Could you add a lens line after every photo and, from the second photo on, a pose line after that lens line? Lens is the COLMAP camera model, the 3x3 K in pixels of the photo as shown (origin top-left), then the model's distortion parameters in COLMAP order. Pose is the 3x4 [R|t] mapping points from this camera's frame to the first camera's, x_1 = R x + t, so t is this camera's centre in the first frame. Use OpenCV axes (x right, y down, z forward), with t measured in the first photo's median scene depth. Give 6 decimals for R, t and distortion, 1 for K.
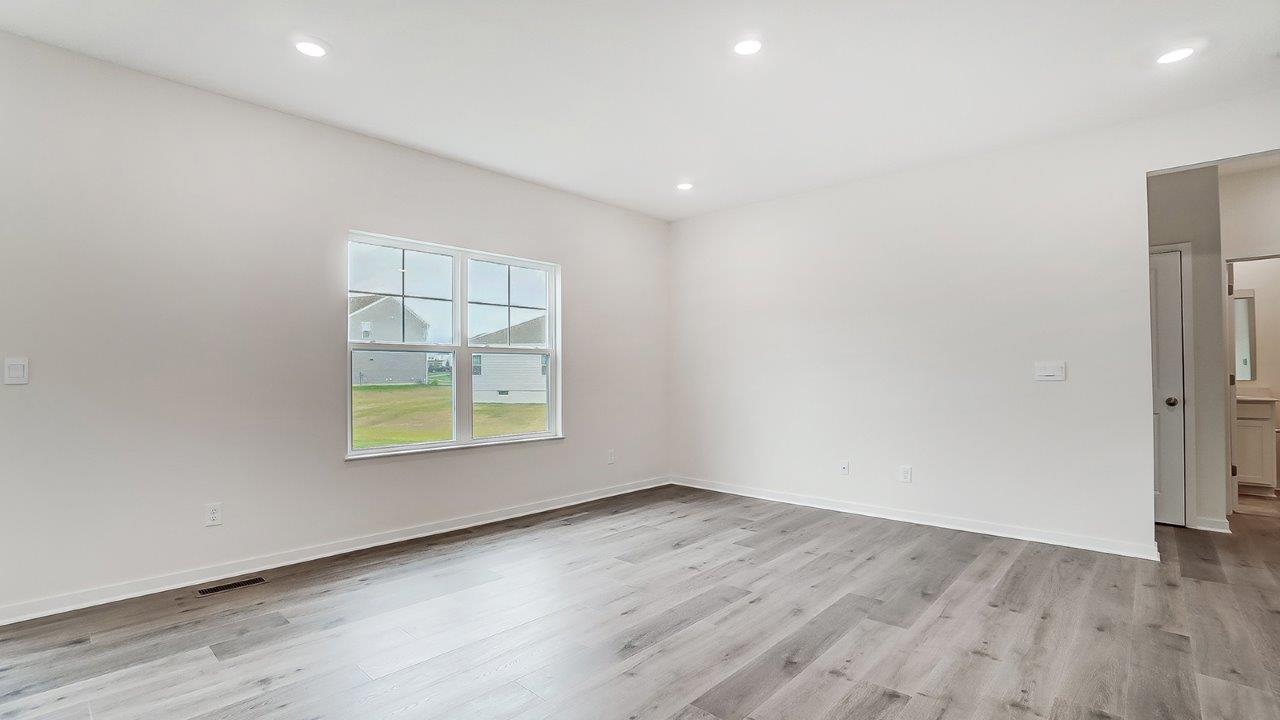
lens RADIAL K [[586.7, 0, 640.0], [0, 586.7, 360.0], [0, 0, 1]] dist [-0.000402, 0.000248]
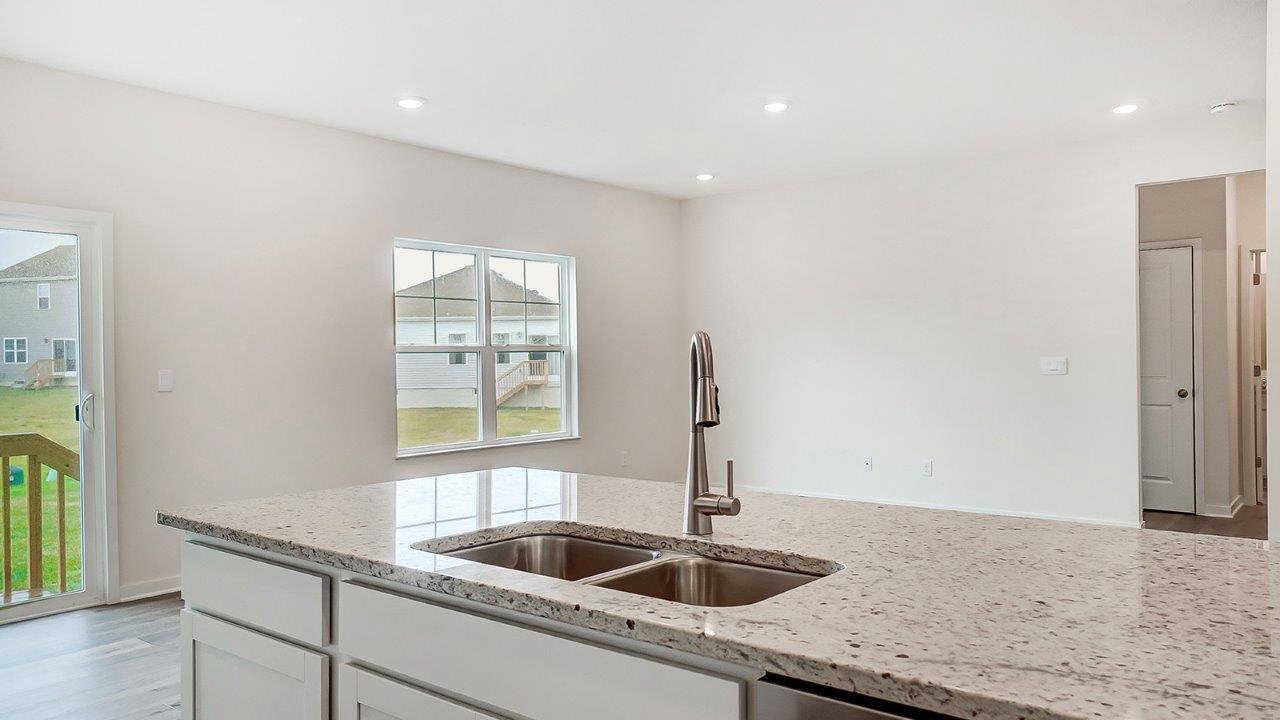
lens RADIAL K [[922.5, 0, 640.0], [0, 922.5, 360.0], [0, 0, 1]] dist [0.078270, -0.000478]
pose [[0.998205, -0.010781, 0.058913, -0.140313], [0.009398, 0.999675, 0.023698, -0.035670], [-0.059149, -0.023102, 0.997982, -0.599630]]
